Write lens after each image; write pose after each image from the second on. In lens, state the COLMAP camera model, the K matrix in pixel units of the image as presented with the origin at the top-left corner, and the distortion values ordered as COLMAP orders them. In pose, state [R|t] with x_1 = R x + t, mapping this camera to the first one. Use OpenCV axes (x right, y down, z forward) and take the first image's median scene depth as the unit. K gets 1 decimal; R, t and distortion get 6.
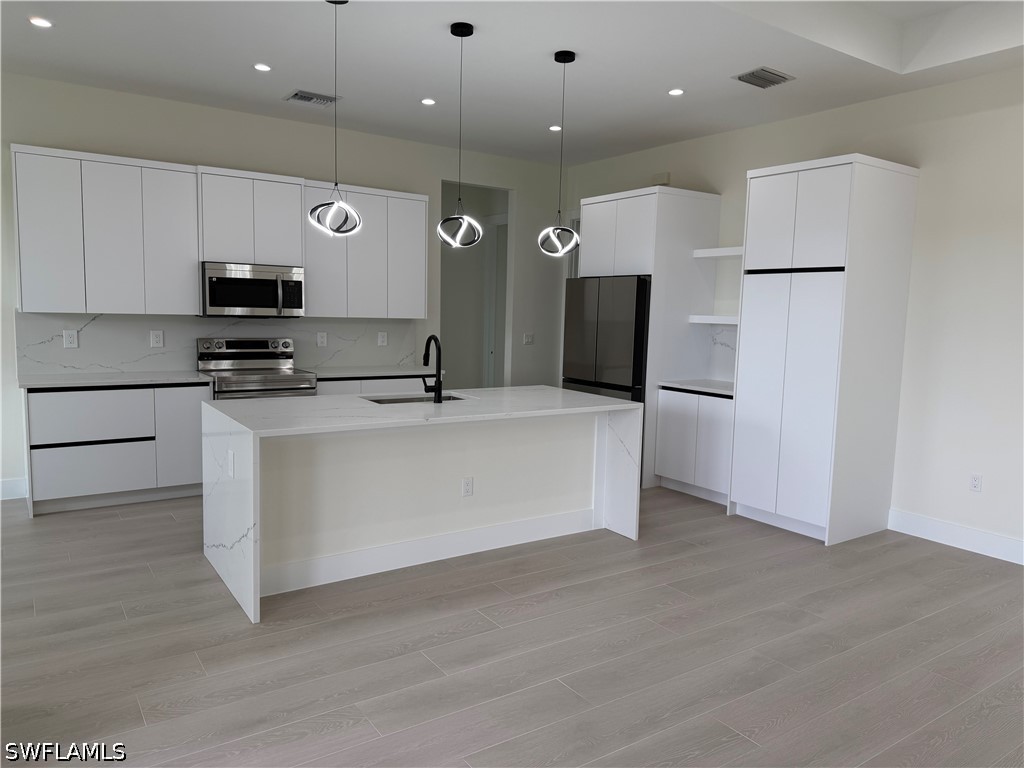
lens RADIAL K [[727.0, 0, 508.9], [0, 727.0, 378.5], [0, 0, 1]] dist [0.055296, -0.061869]
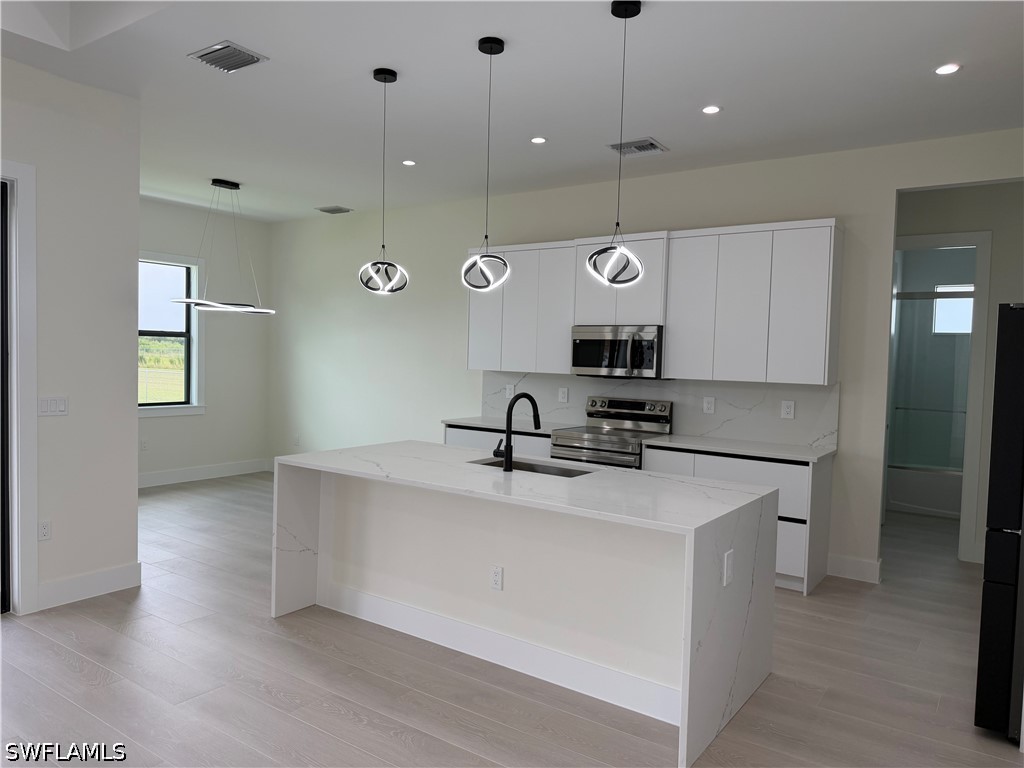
lens RADIAL K [[727.0, 0, 508.6], [0, 727.0, 391.0], [0, 0, 1]] dist [0.055296, -0.061869]
pose [[0.338730, 0.028236, -0.940460, 0.552225], [-0.113315, 0.993498, -0.010985, -0.039611], [0.934035, 0.110289, 0.339727, 0.556596]]
